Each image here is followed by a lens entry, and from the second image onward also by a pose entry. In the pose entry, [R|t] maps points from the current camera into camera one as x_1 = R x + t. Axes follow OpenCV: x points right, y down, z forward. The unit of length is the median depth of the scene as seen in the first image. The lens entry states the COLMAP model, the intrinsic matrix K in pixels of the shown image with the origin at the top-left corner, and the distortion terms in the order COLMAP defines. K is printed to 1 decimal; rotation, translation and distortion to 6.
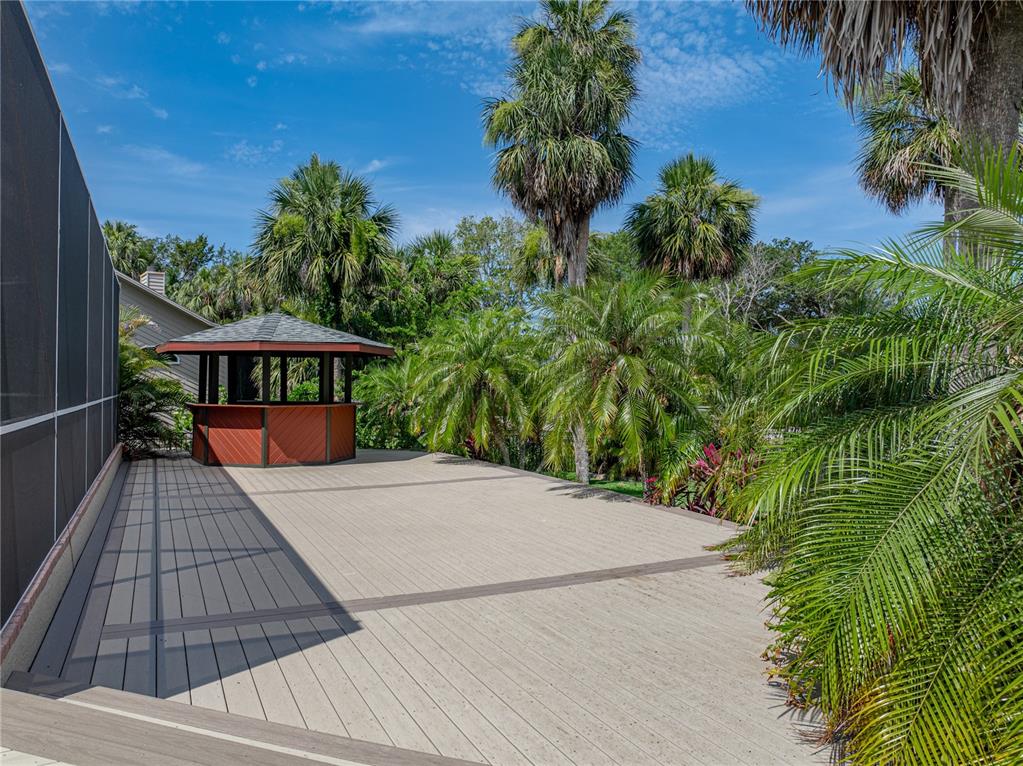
lens RADIAL K [[720.5, 0, 514.1], [0, 720.5, 379.3], [0, 0, 1]] dist [-0.041885, 0.011516]
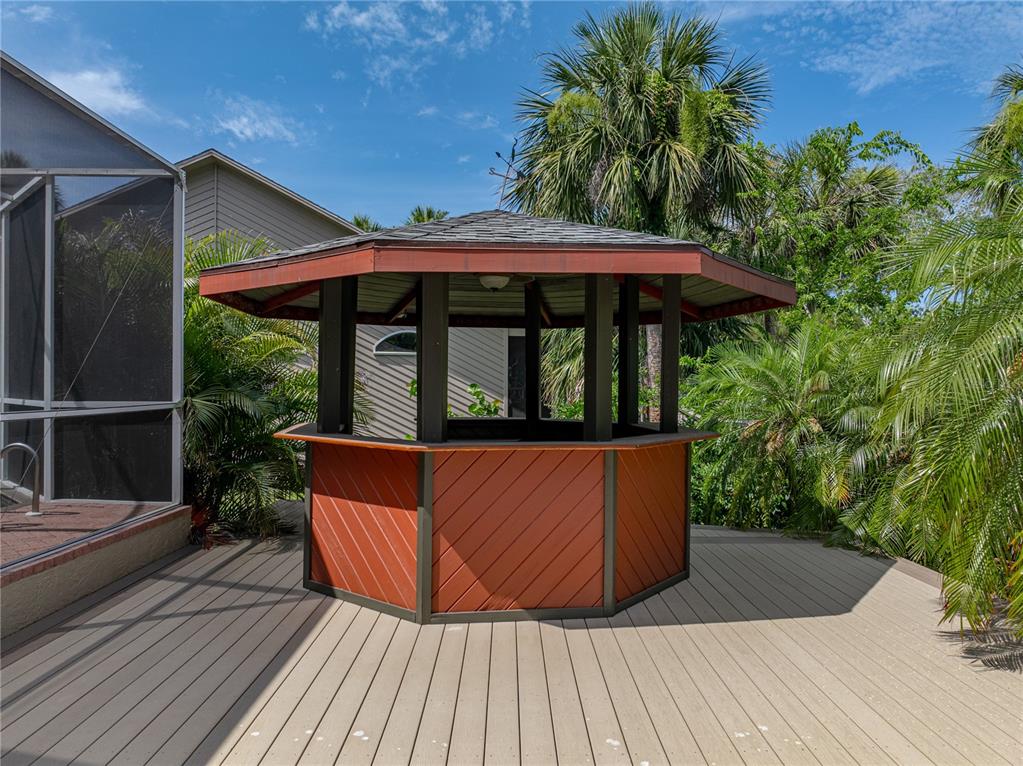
lens RADIAL K [[720.5, 0, 514.1], [0, 720.5, 379.3], [0, 0, 1]] dist [-0.041885, 0.011516]
pose [[0.897656, -0.000057, -0.440697, -0.102748], [0.000045, 1.000000, -0.000039, 0.003723], [0.440697, 0.000015, 0.897656, 0.466072]]
